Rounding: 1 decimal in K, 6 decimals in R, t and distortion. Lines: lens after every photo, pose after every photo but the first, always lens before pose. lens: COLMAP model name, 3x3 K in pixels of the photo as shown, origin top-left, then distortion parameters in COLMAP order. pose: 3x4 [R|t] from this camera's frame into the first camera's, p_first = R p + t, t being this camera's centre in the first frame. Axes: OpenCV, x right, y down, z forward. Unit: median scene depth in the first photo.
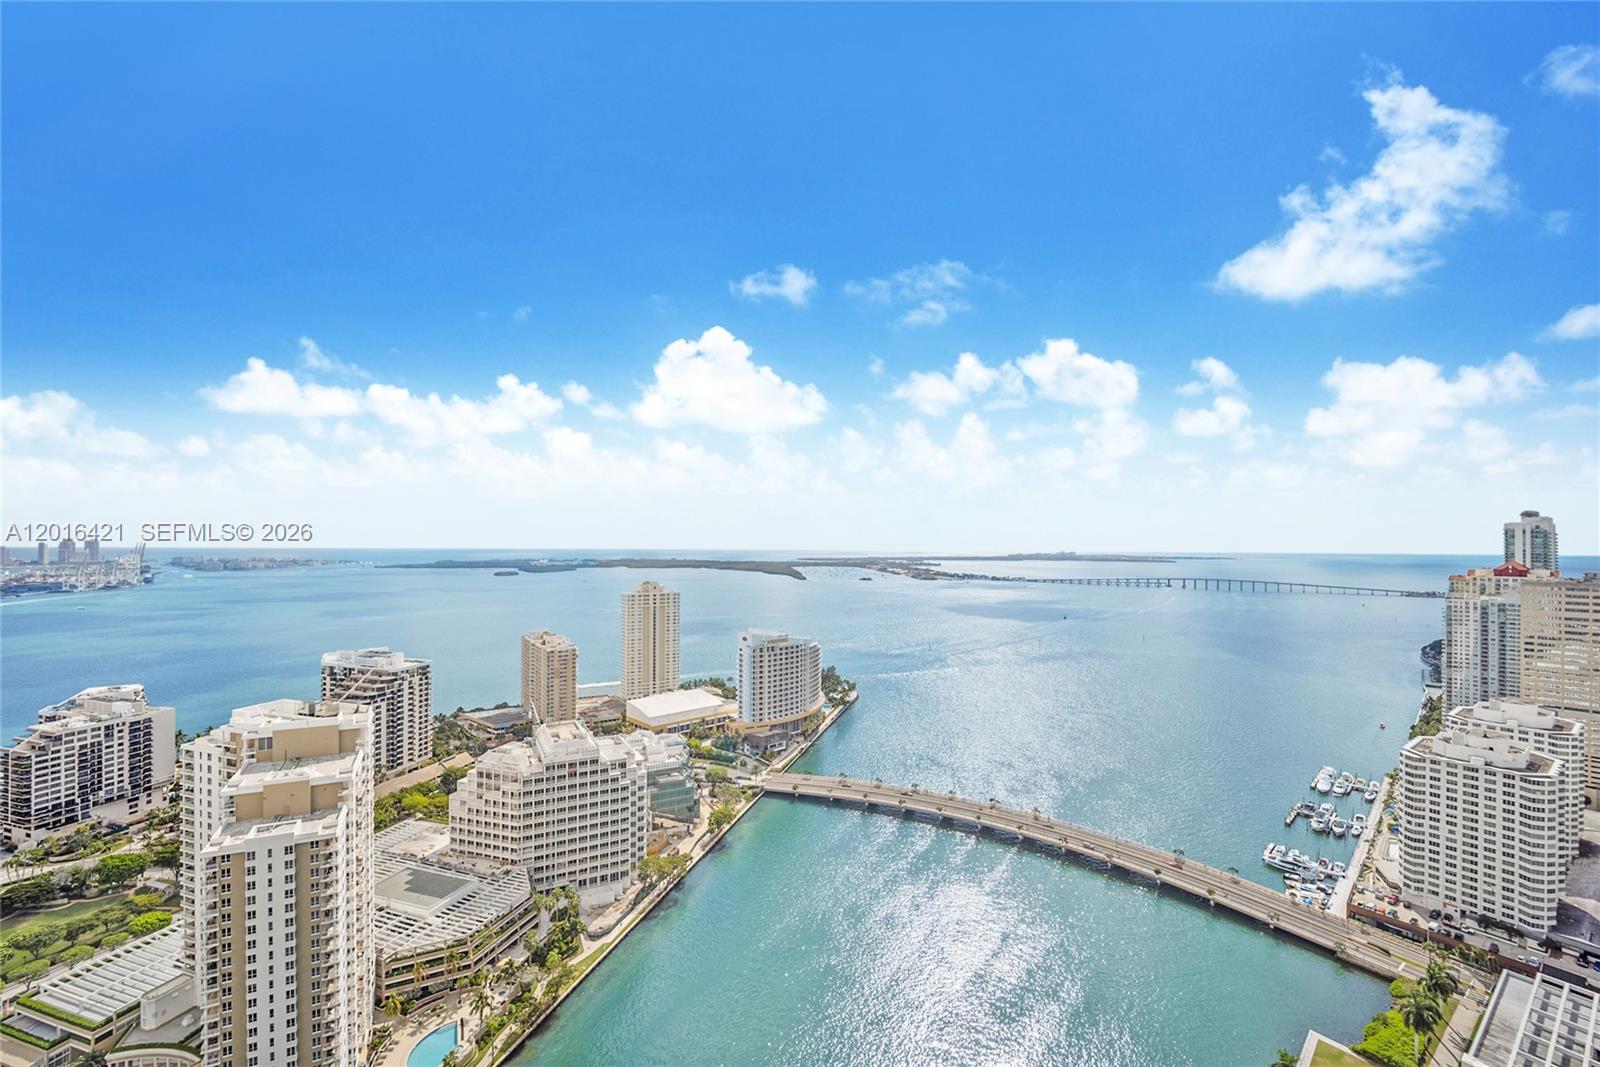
lens RADIAL K [[649.2, 0, 800.0], [0, 649.2, 533.5], [0, 0, 1]] dist [-0.027620, 0.002638]
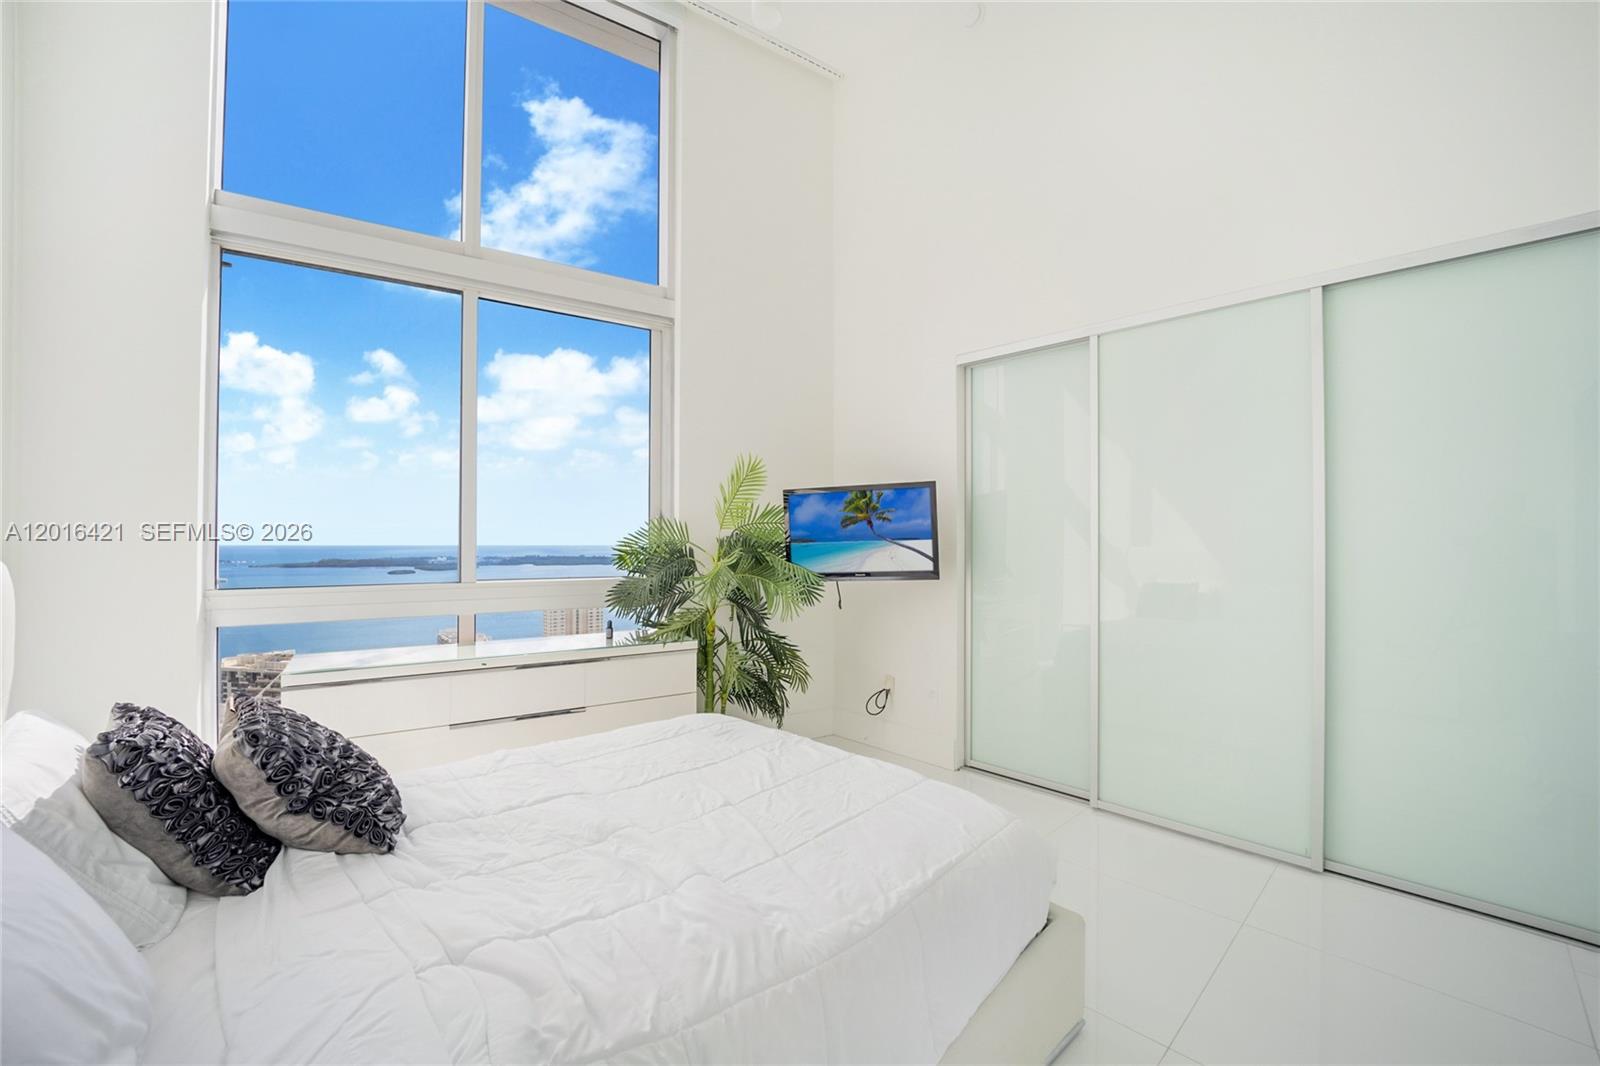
lens RADIAL K [[657.0, 0, 810.0], [0, 657.0, 537.2], [0, 0, 1]] dist [-0.026618, -0.000077]
pose [[0.997809, -0.000582, 0.066158, 0.288229], [0.000079, 0.999971, 0.007596, 0.007526], [-0.066160, -0.007575, 0.997780, -0.031220]]
